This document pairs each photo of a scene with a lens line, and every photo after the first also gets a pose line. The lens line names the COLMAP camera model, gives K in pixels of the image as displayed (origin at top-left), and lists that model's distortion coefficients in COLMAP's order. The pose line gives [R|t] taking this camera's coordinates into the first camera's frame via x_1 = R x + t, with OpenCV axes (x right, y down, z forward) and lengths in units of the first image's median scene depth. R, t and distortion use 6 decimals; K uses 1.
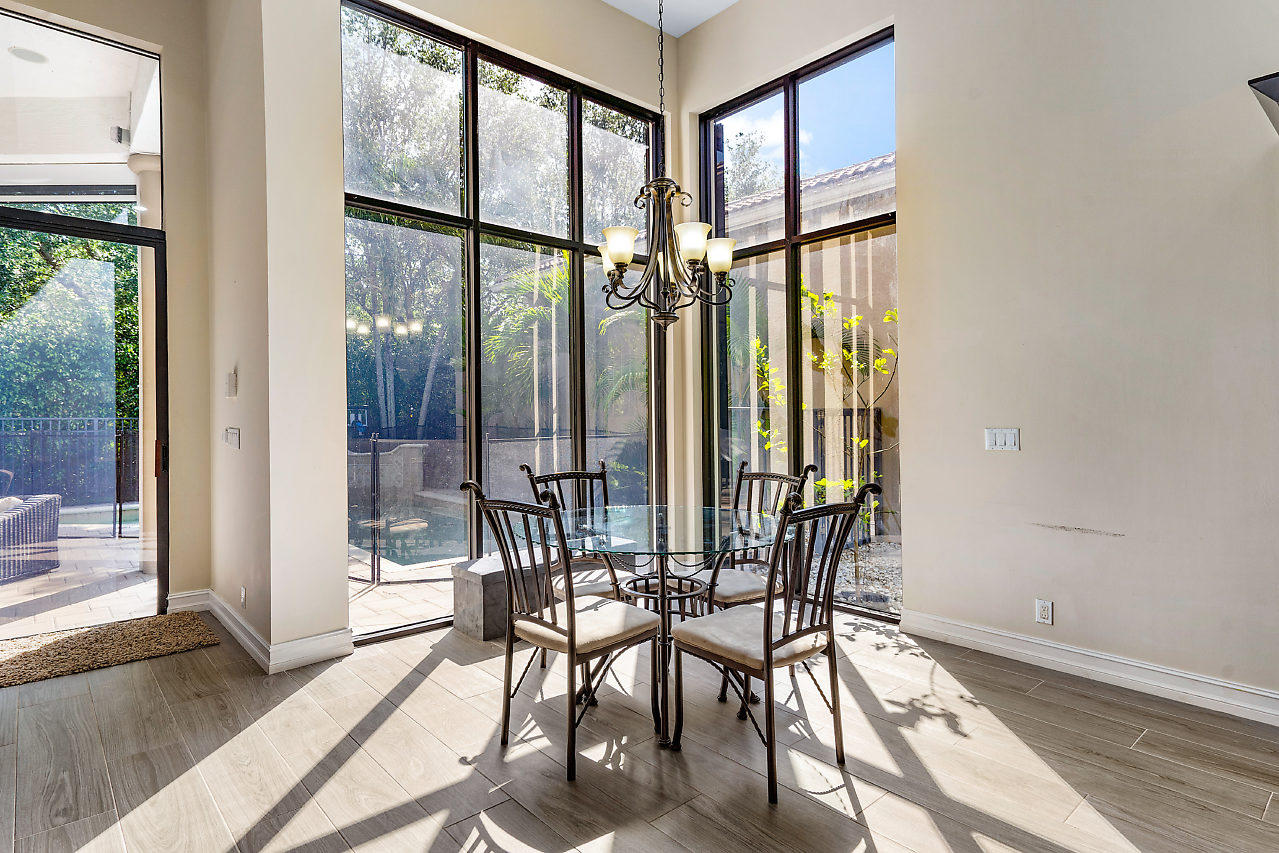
lens RADIAL K [[668.1, 0, 640.7], [0, 668.1, 414.6], [0, 0, 1]] dist [0.019074, 0.000801]
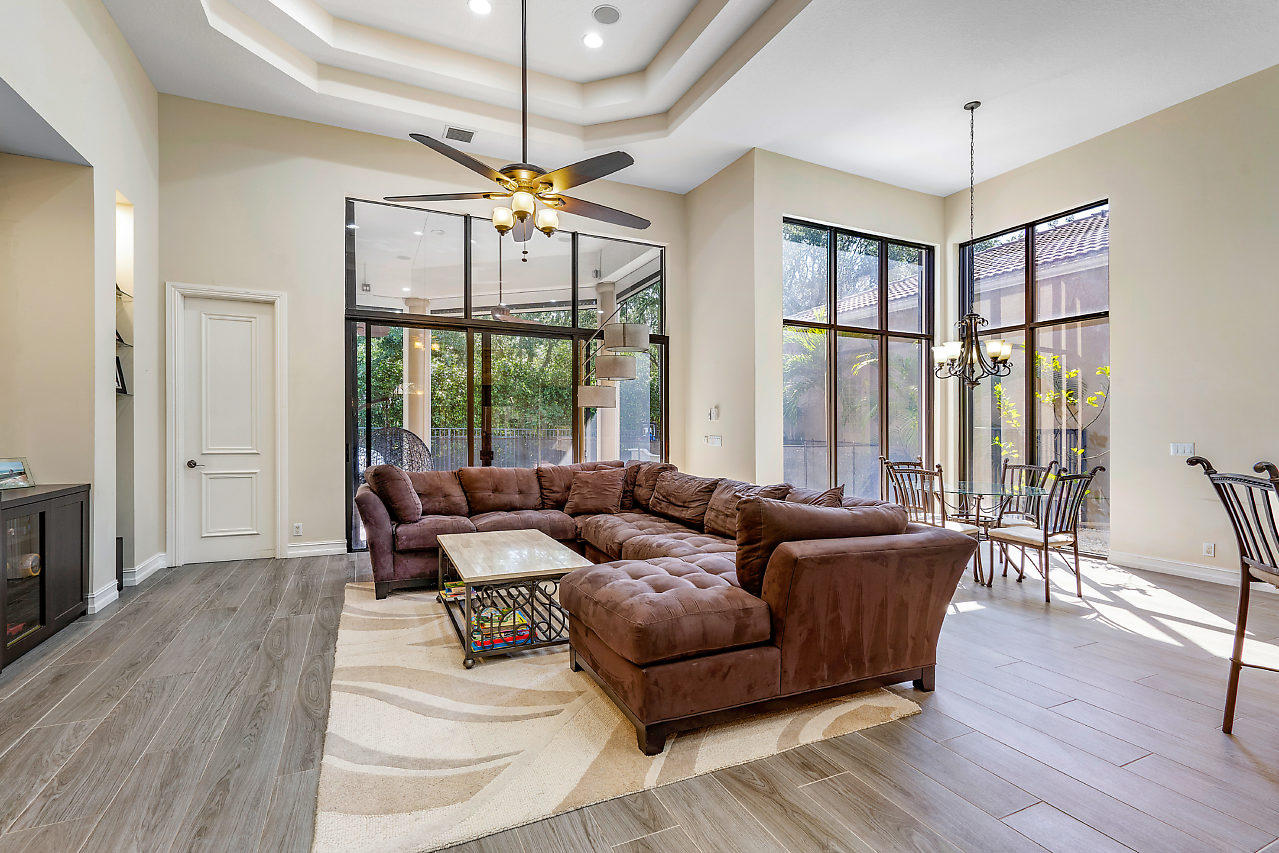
lens RADIAL K [[585.0, 0, 633.4], [0, 585.0, 429.9], [0, 0, 1]] dist [0.000144, 0.000964]
pose [[0.958241, 0.013451, -0.285644, -0.310045], [-0.012939, 0.999910, 0.003680, -0.000016], [0.285668, 0.000170, 0.958329, -0.683727]]
